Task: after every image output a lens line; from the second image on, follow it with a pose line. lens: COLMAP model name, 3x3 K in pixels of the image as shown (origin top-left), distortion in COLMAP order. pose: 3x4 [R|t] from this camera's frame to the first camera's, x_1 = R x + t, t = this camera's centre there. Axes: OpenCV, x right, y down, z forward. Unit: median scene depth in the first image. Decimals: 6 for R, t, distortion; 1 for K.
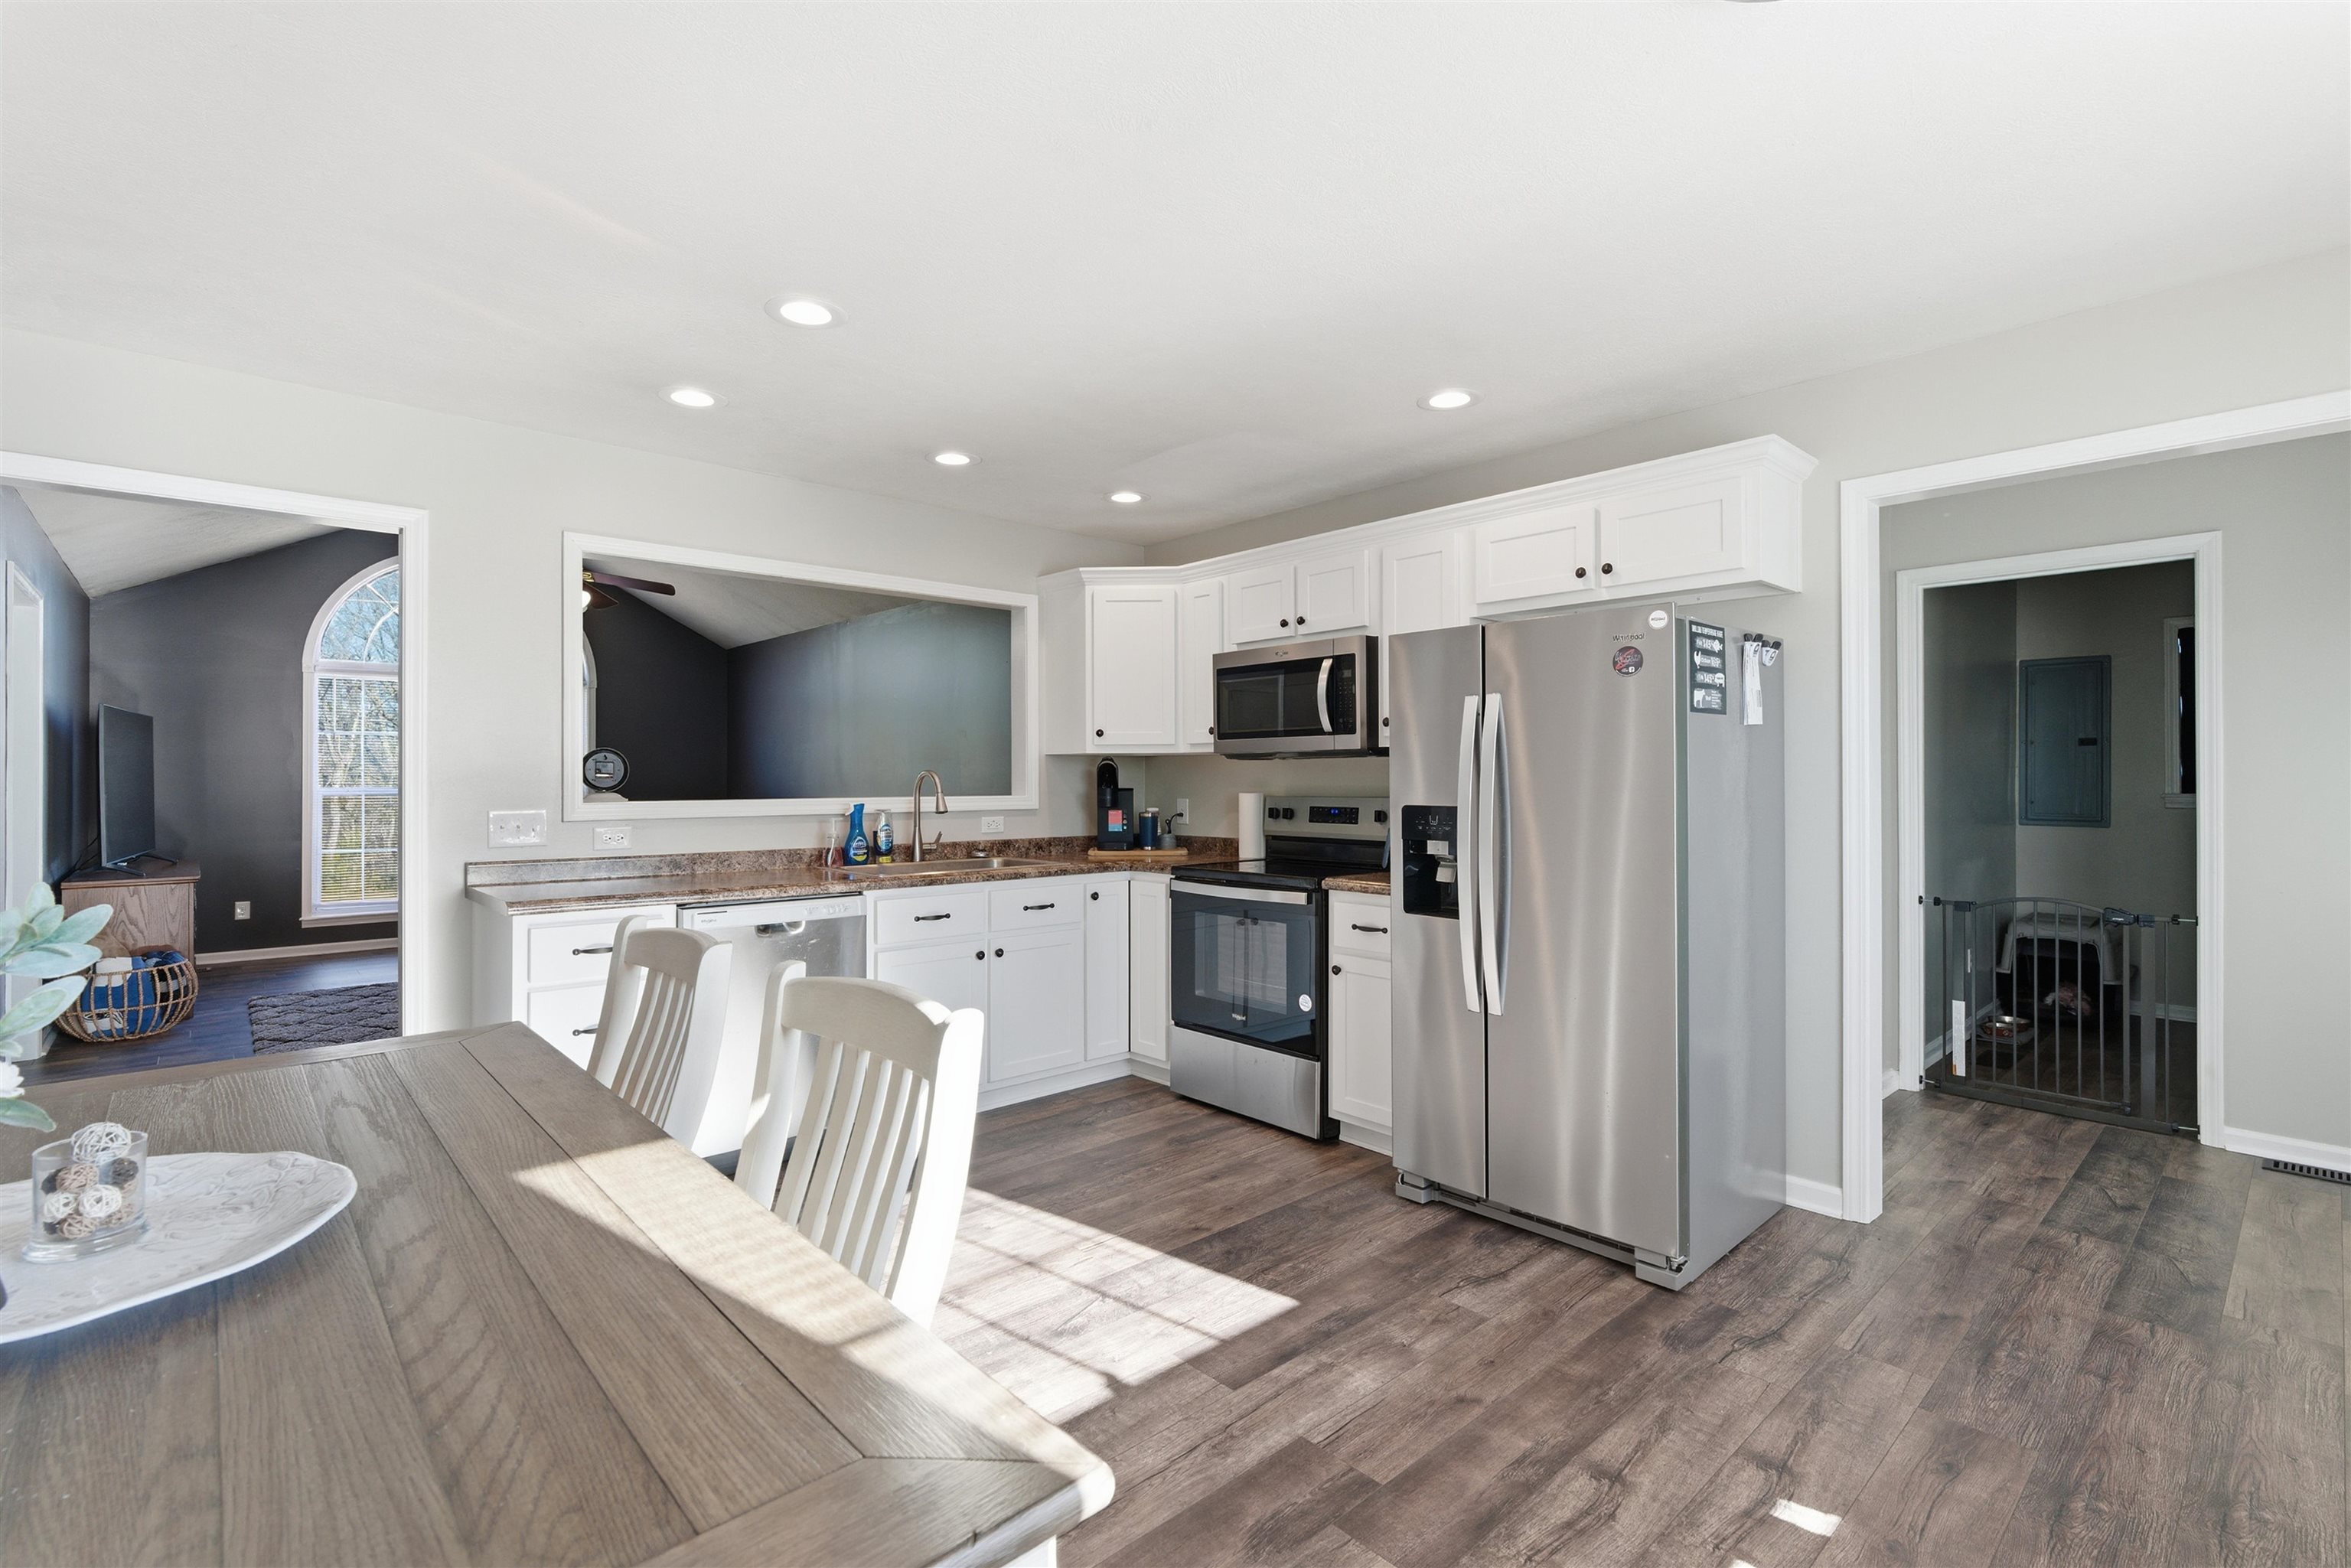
lens RADIAL K [[1061.6, 0, 1166.4], [0, 1061.6, 775.9], [0, 0, 1]] dist [0.001517, -0.000241]
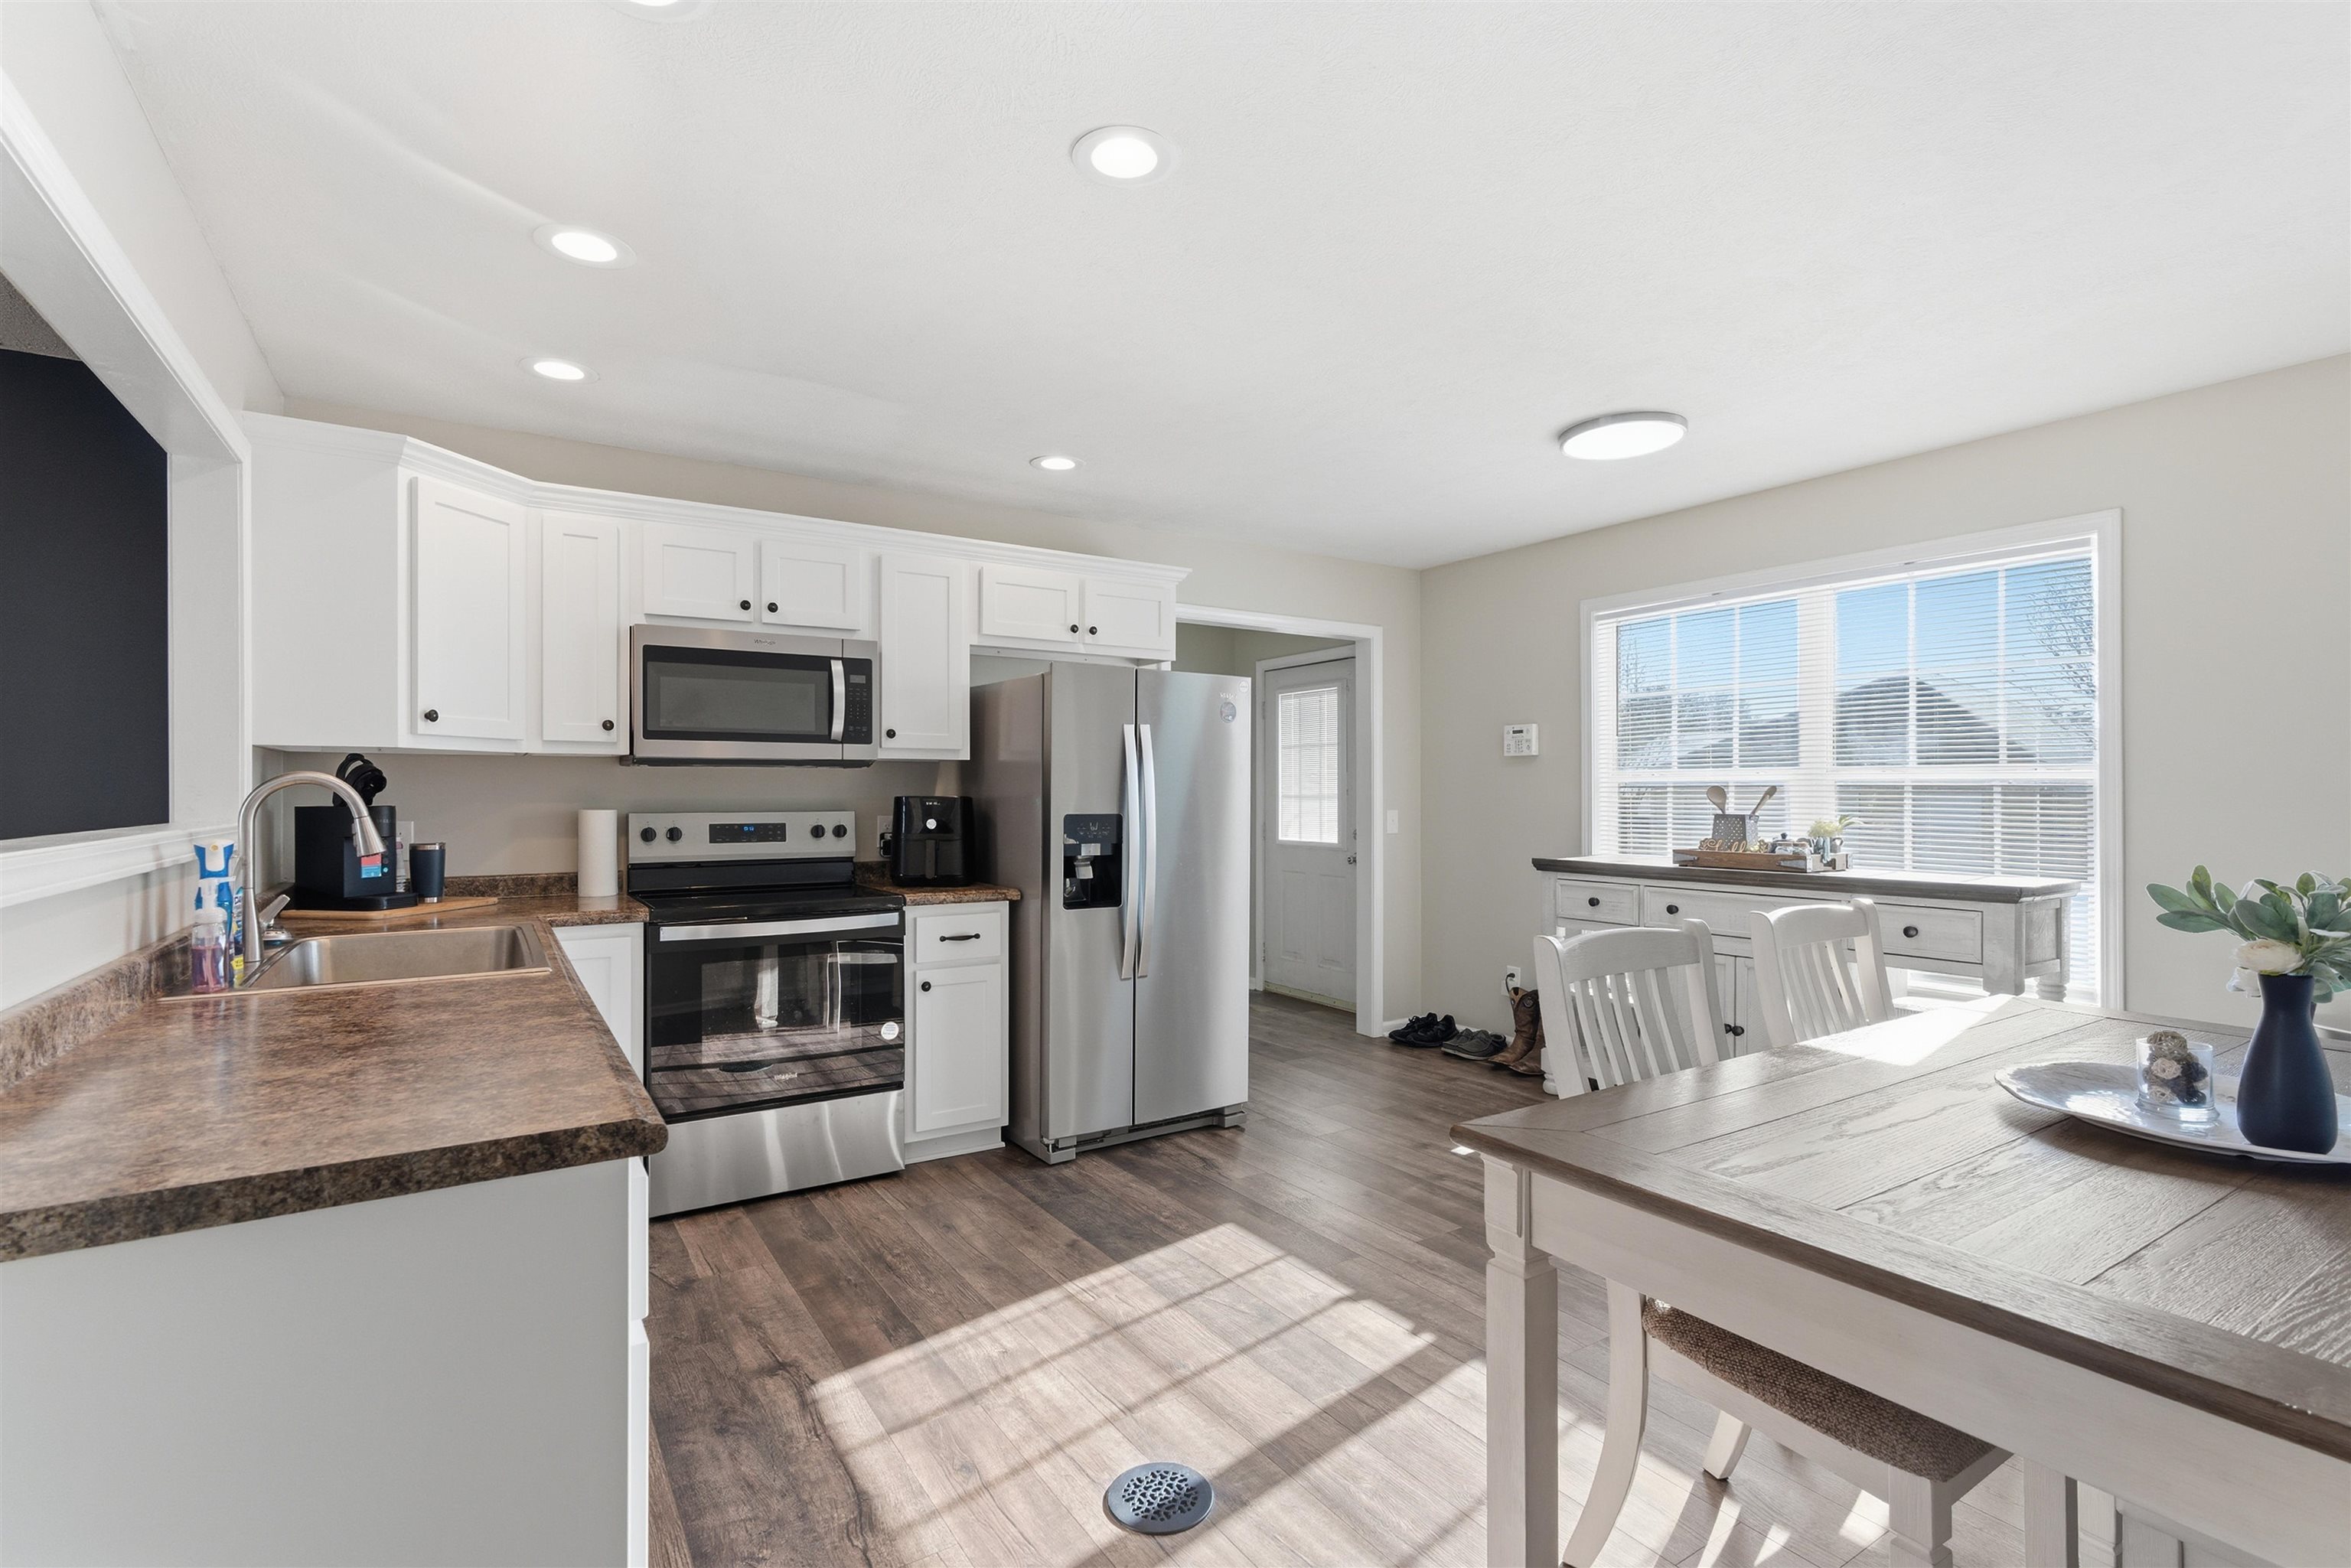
lens RADIAL K [[1089.1, 0, 1155.6], [0, 1089.1, 790.3], [0, 0, 1]] dist [-0.002111, -0.000027]
pose [[0.162129, 0.002640, 0.986766, -0.922368], [-0.003466, 0.999992, -0.002106, 0.004010], [-0.986763, -0.003079, 0.162137, 0.728954]]
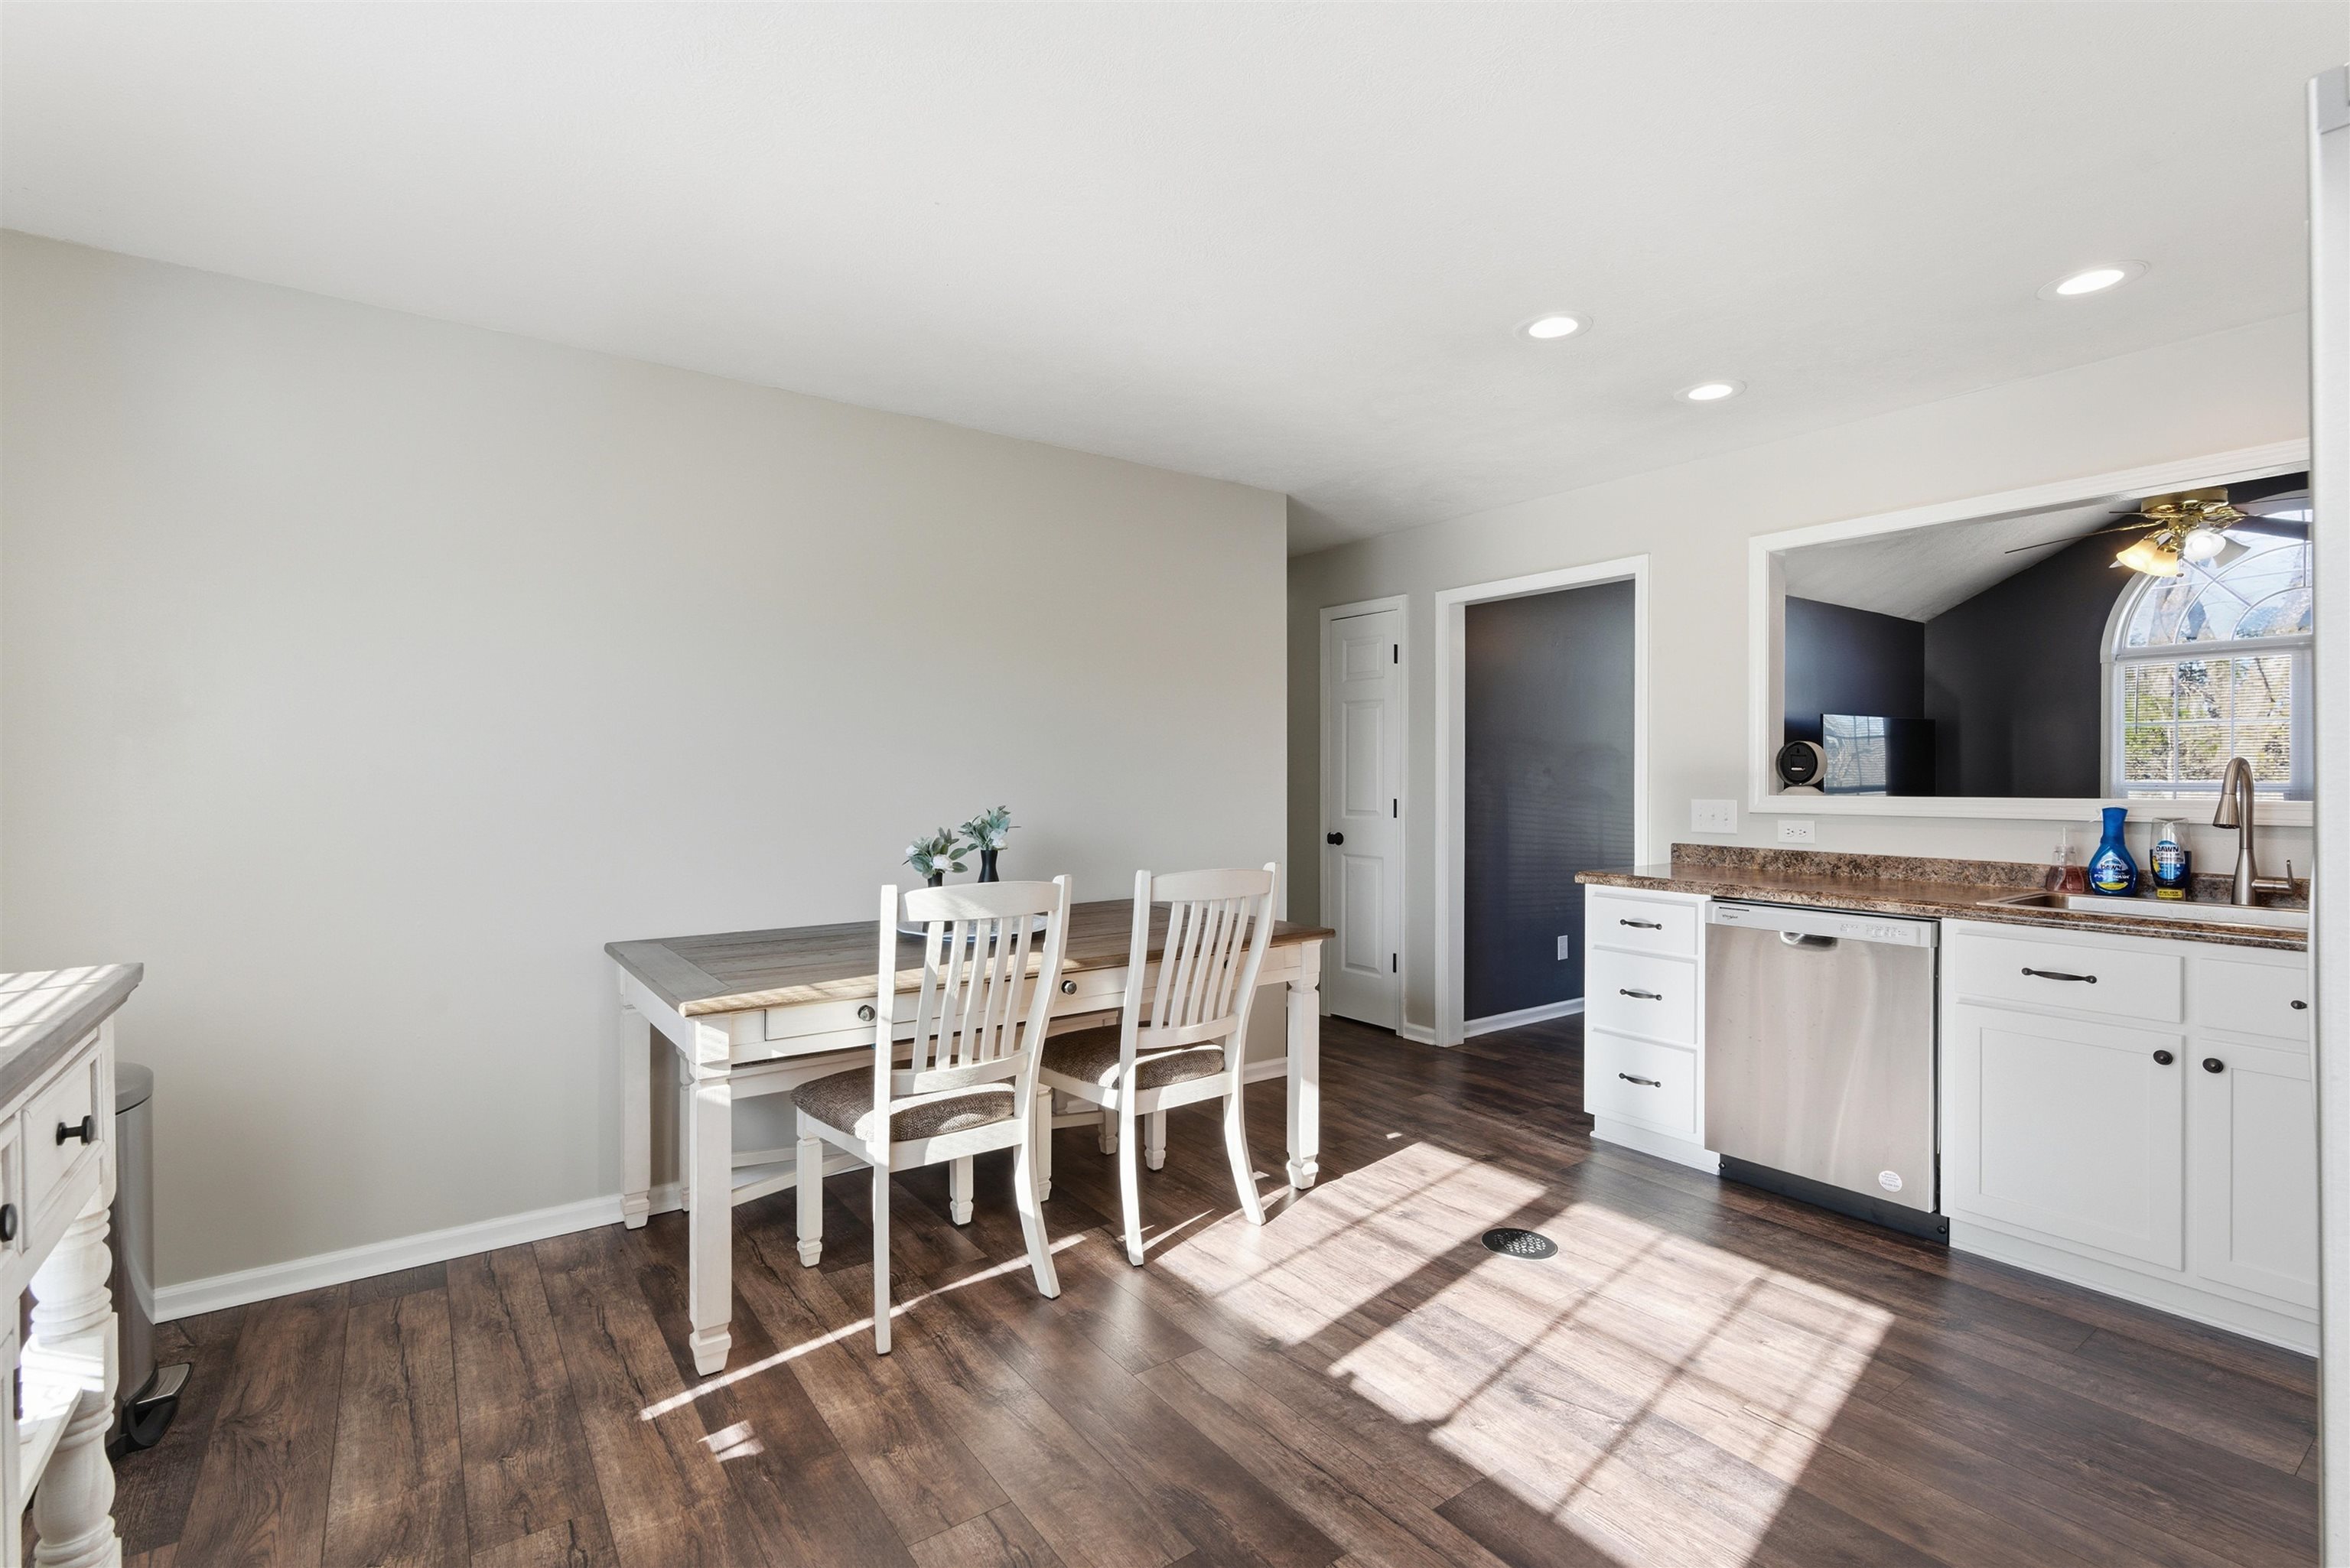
lens RADIAL K [[1061.1, 0, 1165.9], [0, 1061.1, 775.9], [0, 0, 1]] dist [0.001517, -0.000241]
pose [[-0.114462, 0.000651, -0.993427, 0.640817], [0.002531, 0.999997, 0.000364, 0.004534], [0.993424, -0.002473, -0.114463, 0.627627]]
